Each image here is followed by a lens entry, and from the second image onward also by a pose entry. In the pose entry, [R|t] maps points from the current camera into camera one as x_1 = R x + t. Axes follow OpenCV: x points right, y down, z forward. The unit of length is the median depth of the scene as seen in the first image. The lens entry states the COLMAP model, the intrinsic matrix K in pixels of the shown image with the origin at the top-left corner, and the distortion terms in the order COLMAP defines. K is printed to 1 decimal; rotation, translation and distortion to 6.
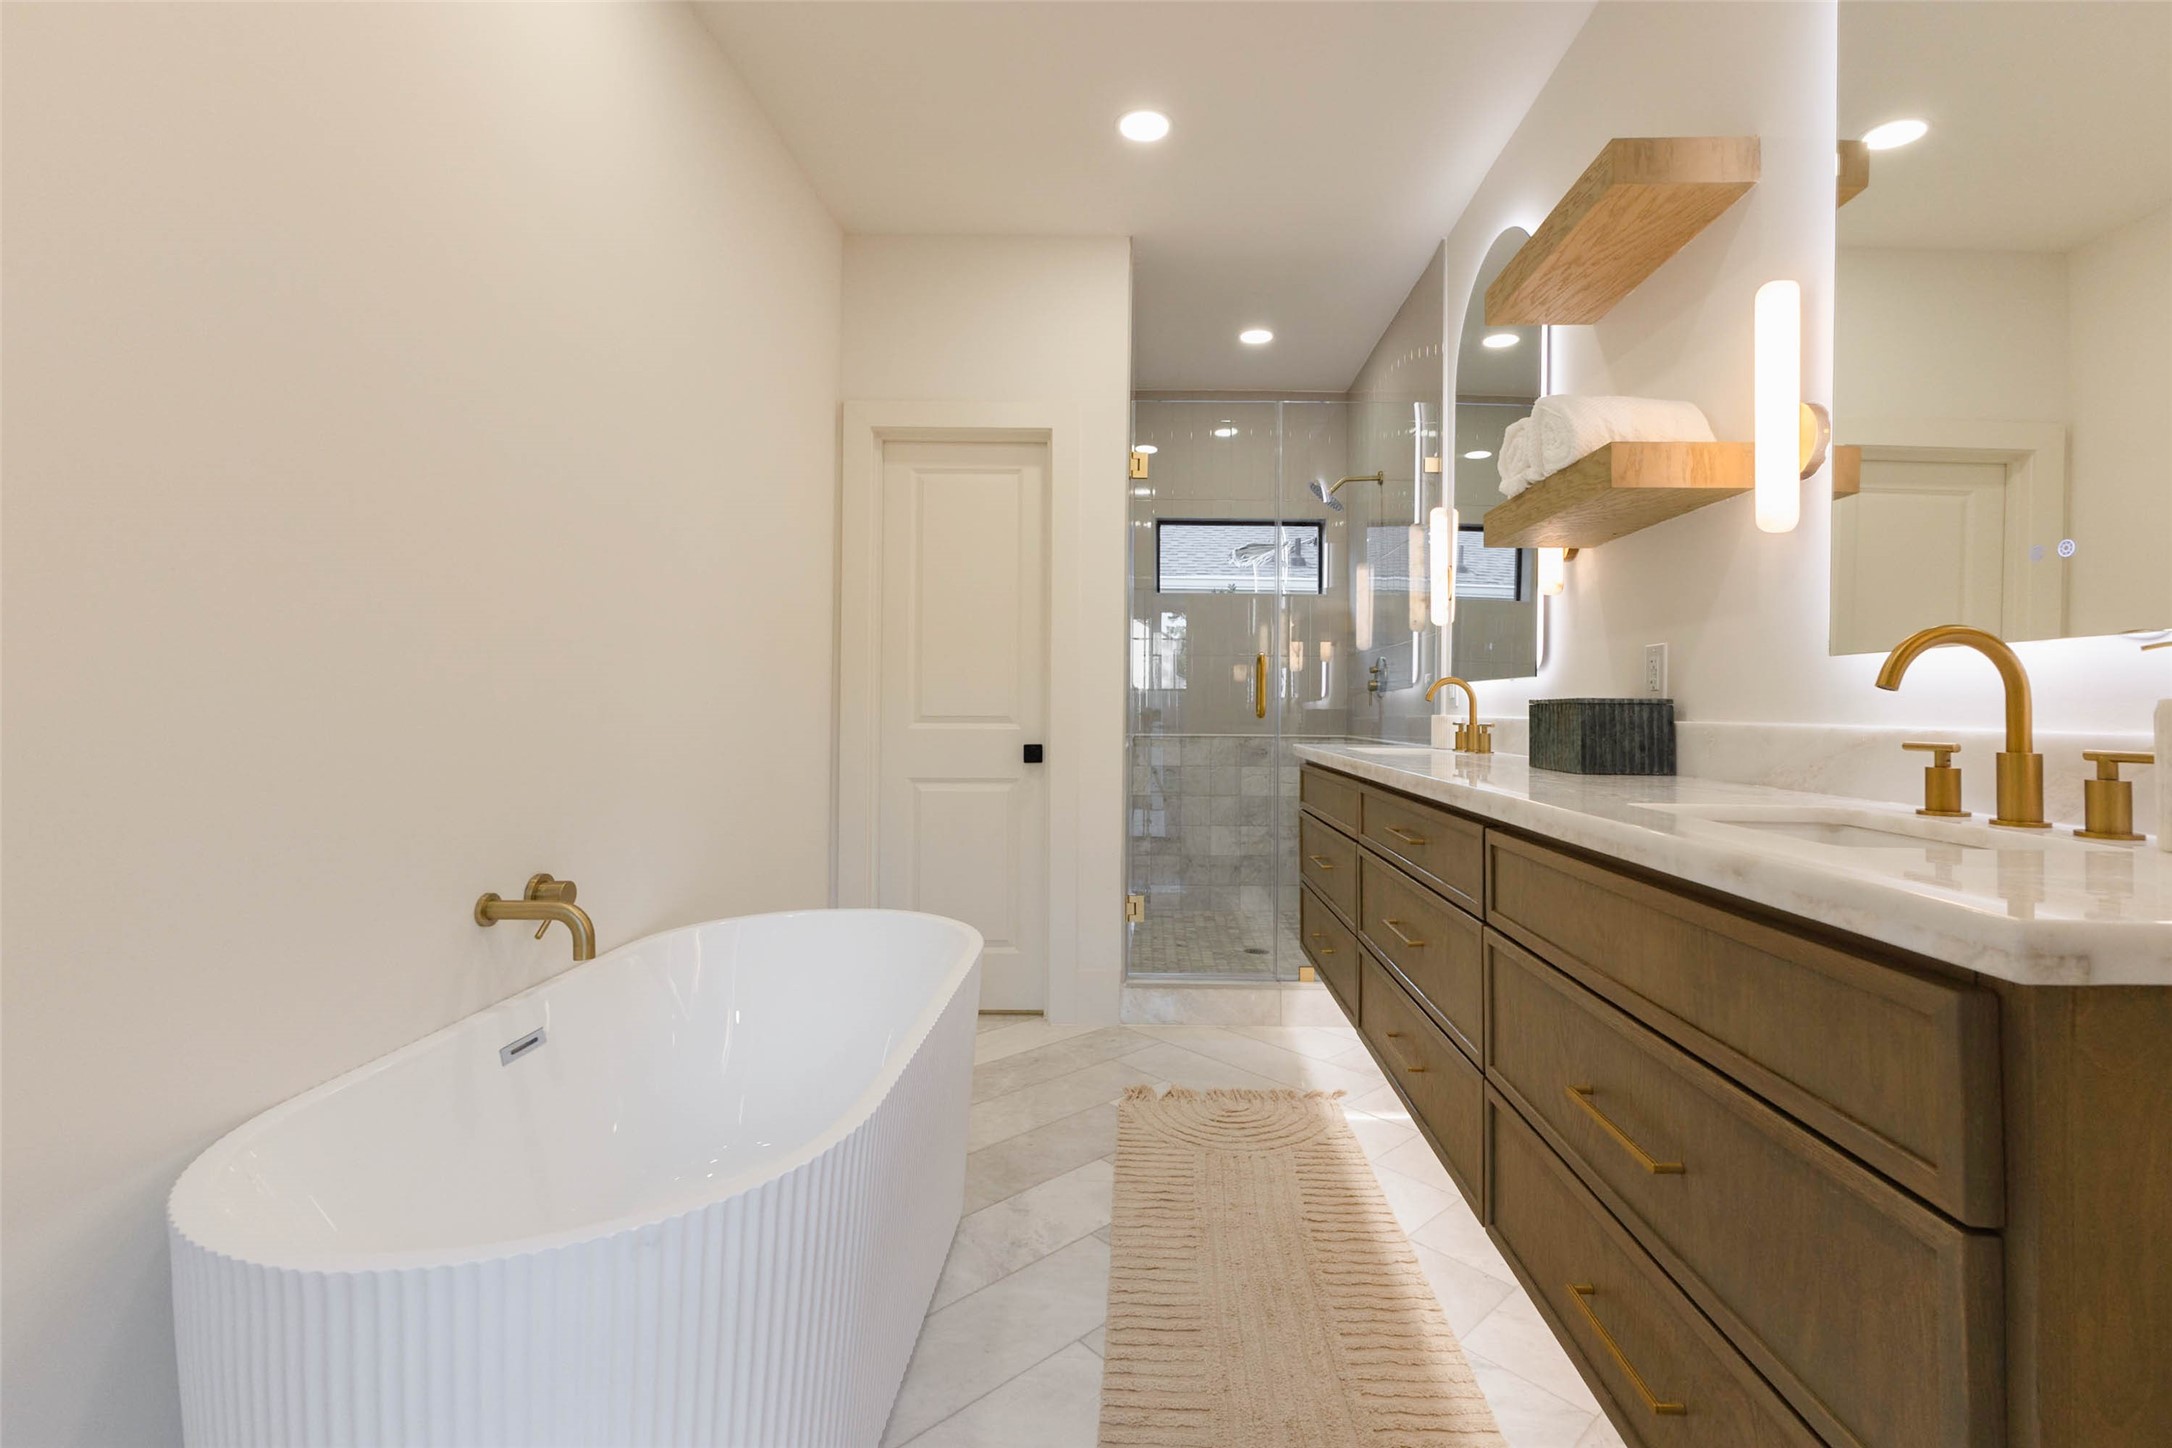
lens RADIAL K [[947.6, 0, 1117.1], [0, 947.6, 698.3], [0, 0, 1]] dist [0.012796, -0.000208]
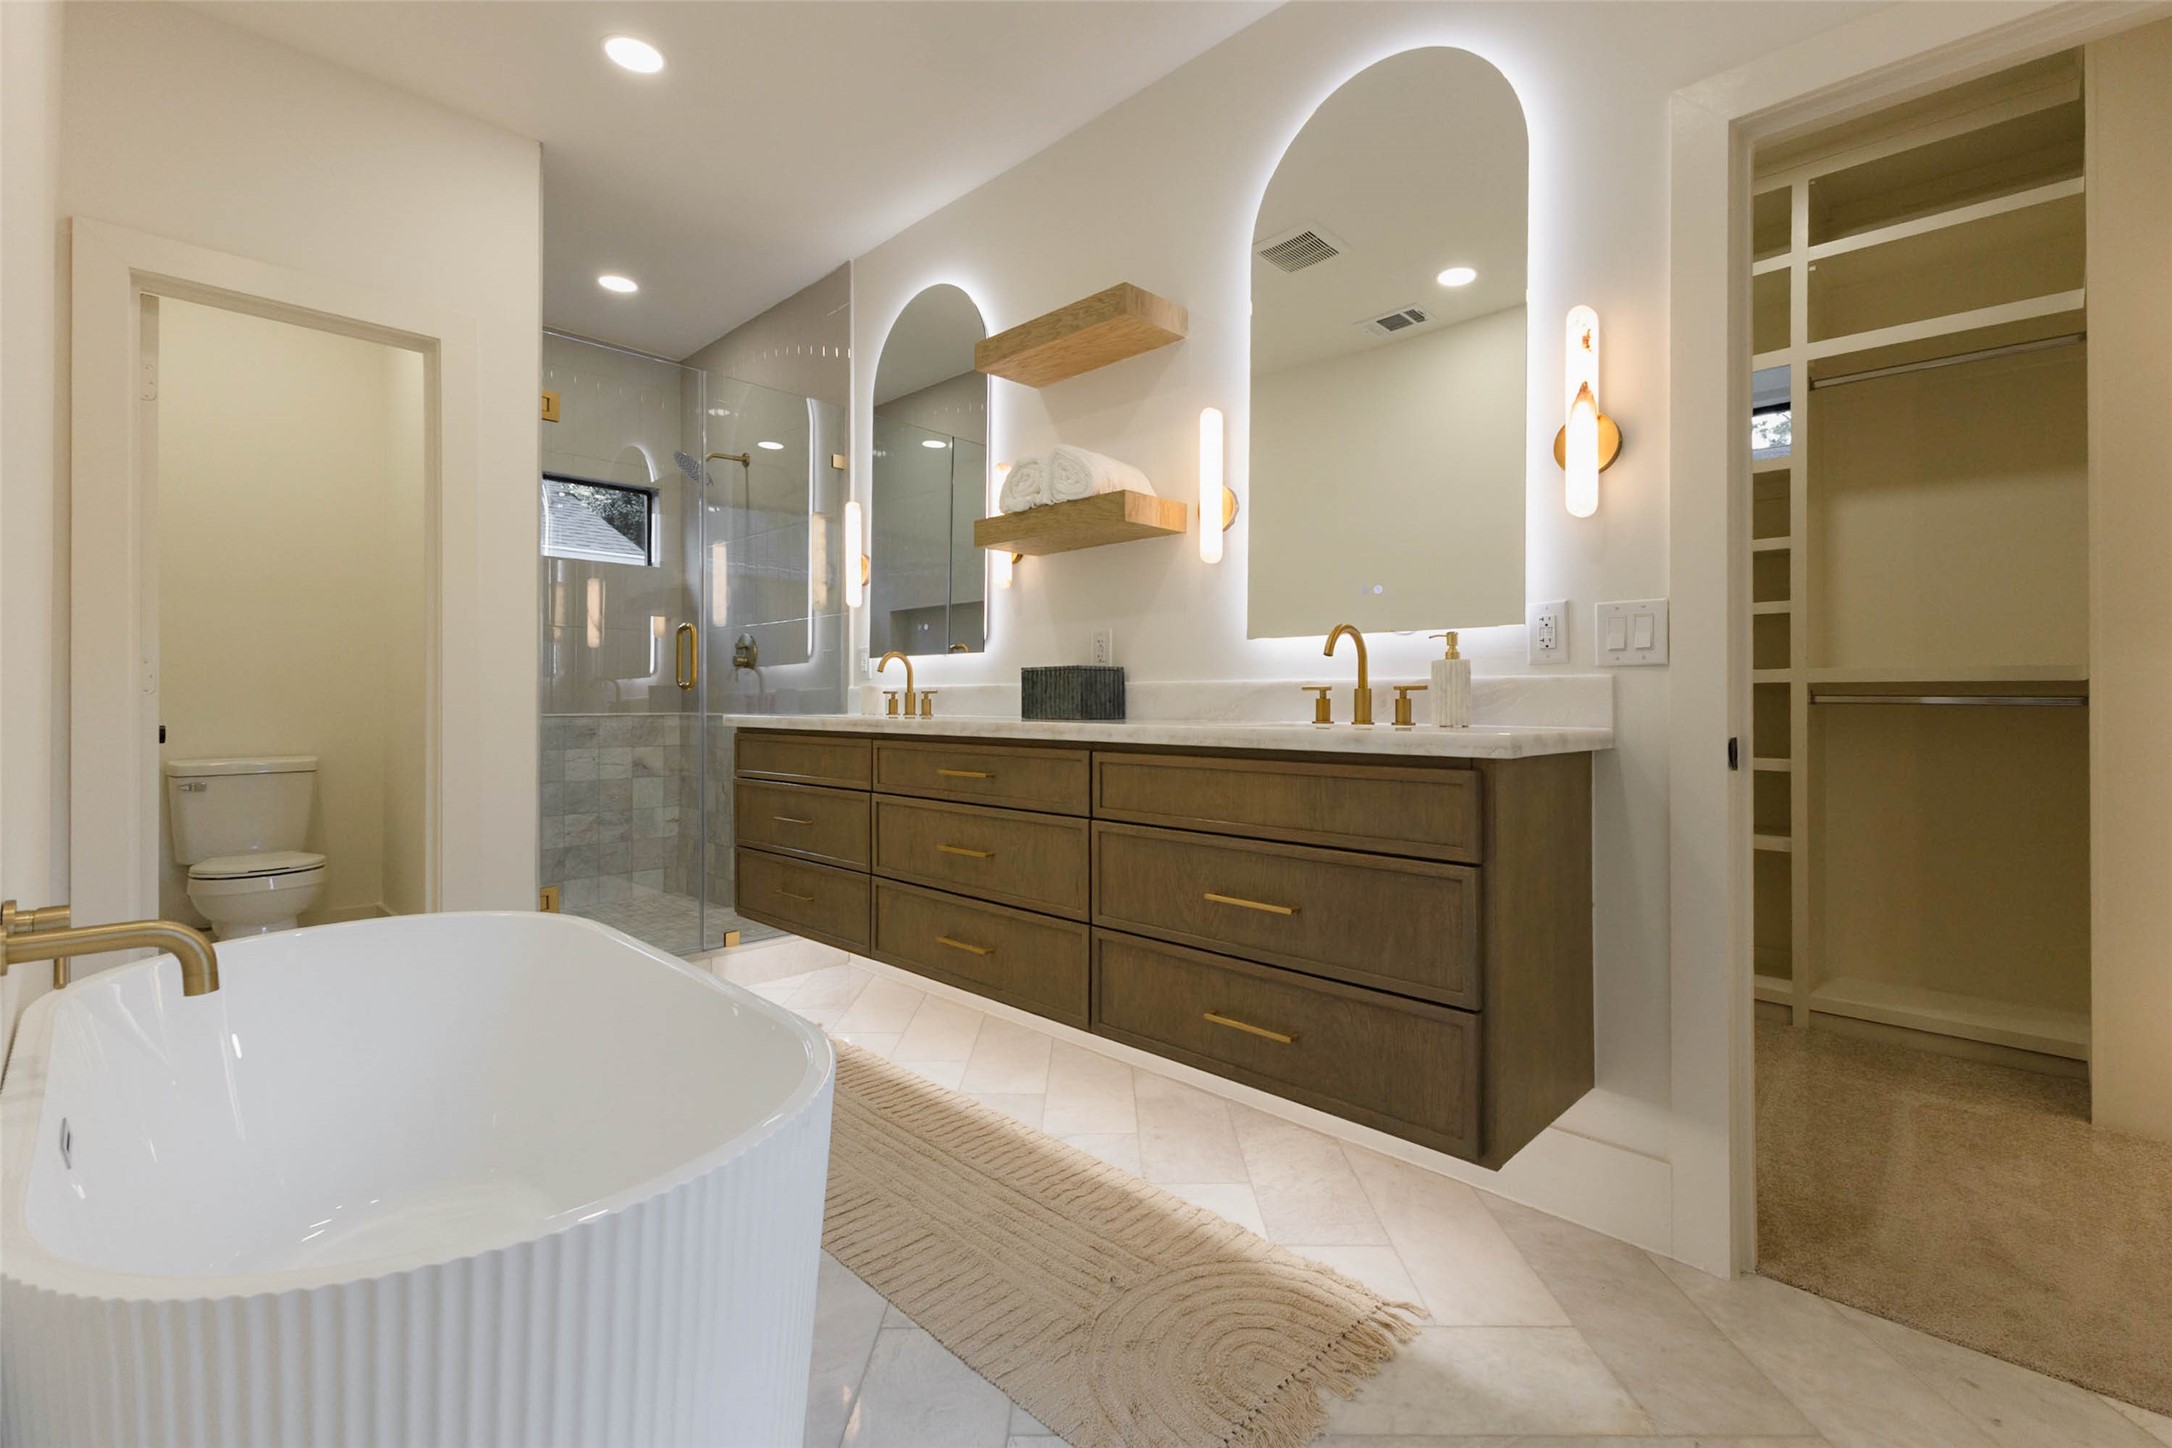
lens RADIAL K [[971.4, 0, 1085.2], [0, 971.4, 711.2], [0, 0, 1]] dist [0.009476, -0.001358]
pose [[0.692962, -0.015623, 0.720805, -0.507735], [-0.002677, 0.999703, 0.024241, 0.030416], [-0.720969, -0.018728, 0.692714, -0.001413]]
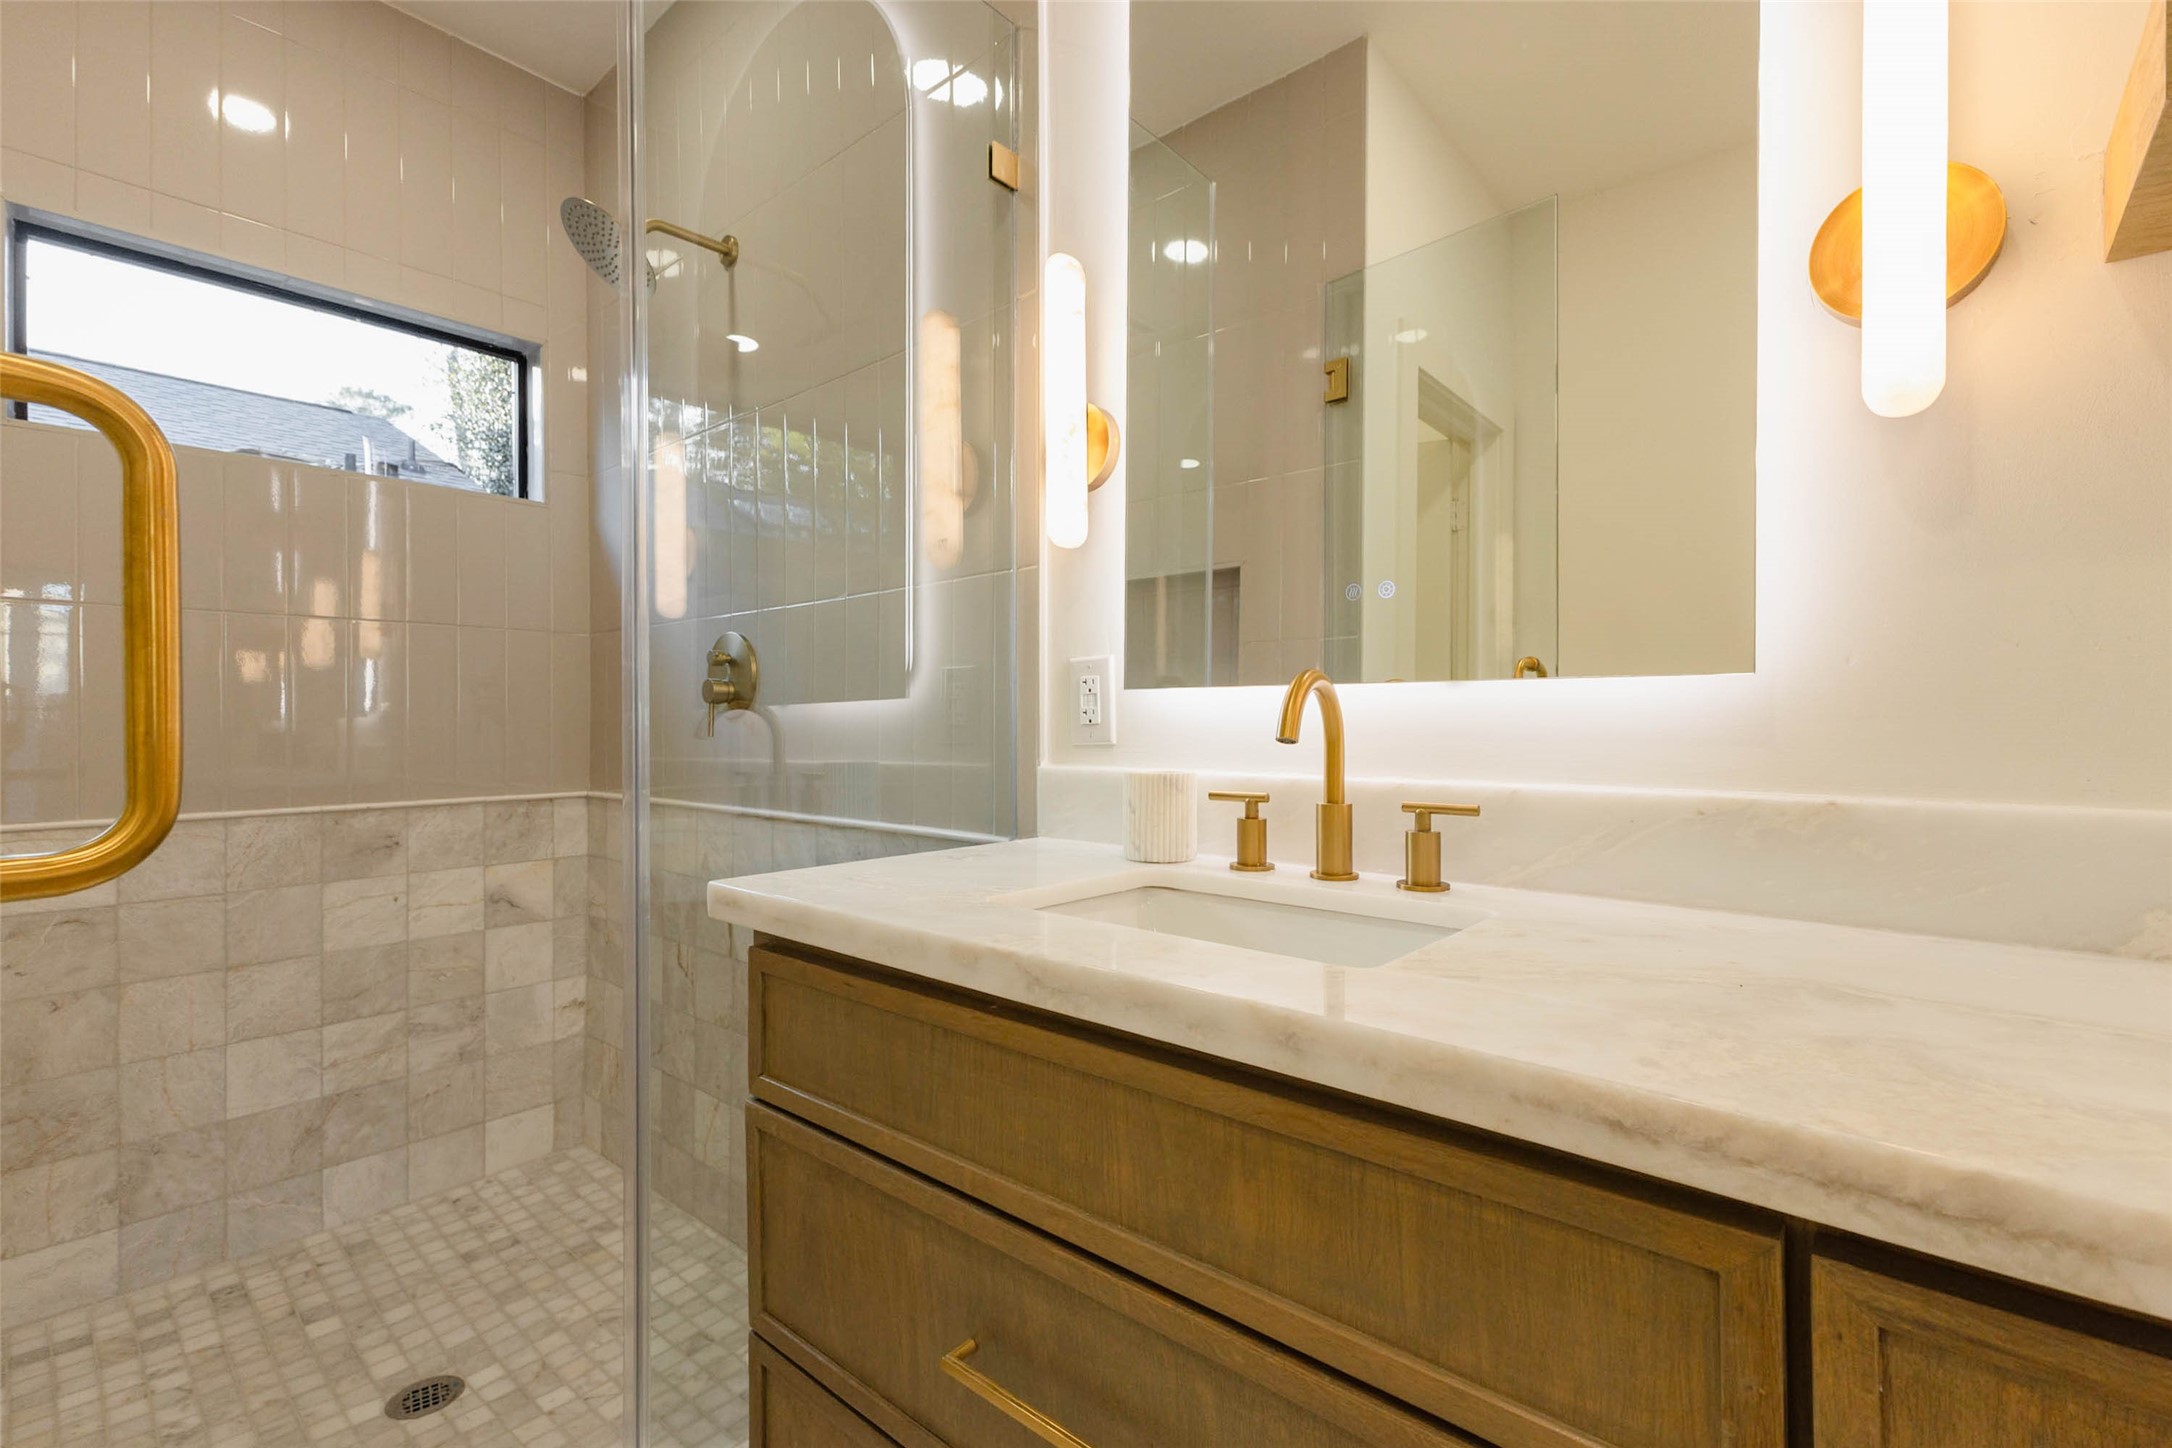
lens RADIAL K [[975.1, 0, 1092.6], [0, 975.1, 722.8], [0, 0, 1]] dist [0.017430, -0.001157]
pose [[0.644096, -0.014920, 0.764799, 0.047513], [0.001883, 0.999838, 0.017920, -0.015201], [-0.764942, -0.010102, 0.644020, 1.212365]]
